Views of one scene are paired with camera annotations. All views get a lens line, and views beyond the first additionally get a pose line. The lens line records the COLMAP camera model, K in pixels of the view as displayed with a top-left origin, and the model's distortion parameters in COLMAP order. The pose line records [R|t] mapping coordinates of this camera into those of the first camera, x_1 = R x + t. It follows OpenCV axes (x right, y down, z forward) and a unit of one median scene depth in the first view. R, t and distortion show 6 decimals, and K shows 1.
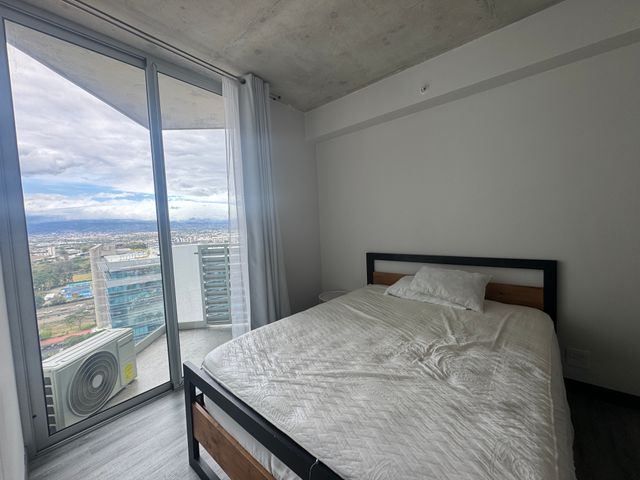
lens RADIAL K [[256.1, 0, 320.5], [0, 256.1, 240.3], [0, 0, 1]] dist [-0.006048, 0.000731]
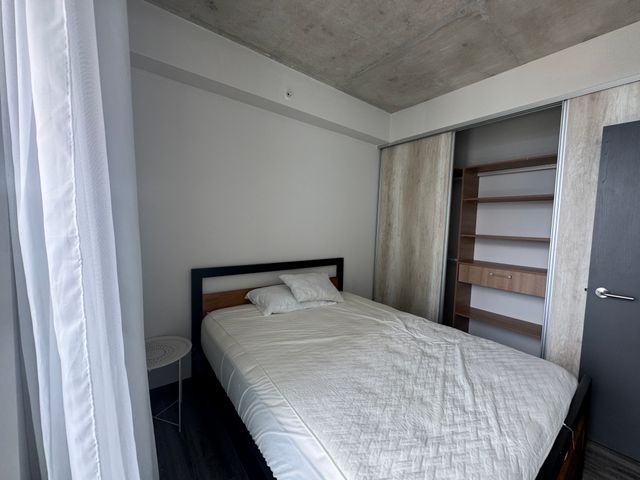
lens RADIAL K [[256.1, 0, 319.6], [0, 256.1, 240.0], [0, 0, 1]] dist [-0.006048, 0.000731]
pose [[0.204263, -0.008364, 0.978880, -0.635627], [0.016964, 0.999844, 0.005004, -0.040343], [-0.978769, 0.015583, 0.204373, 0.811090]]
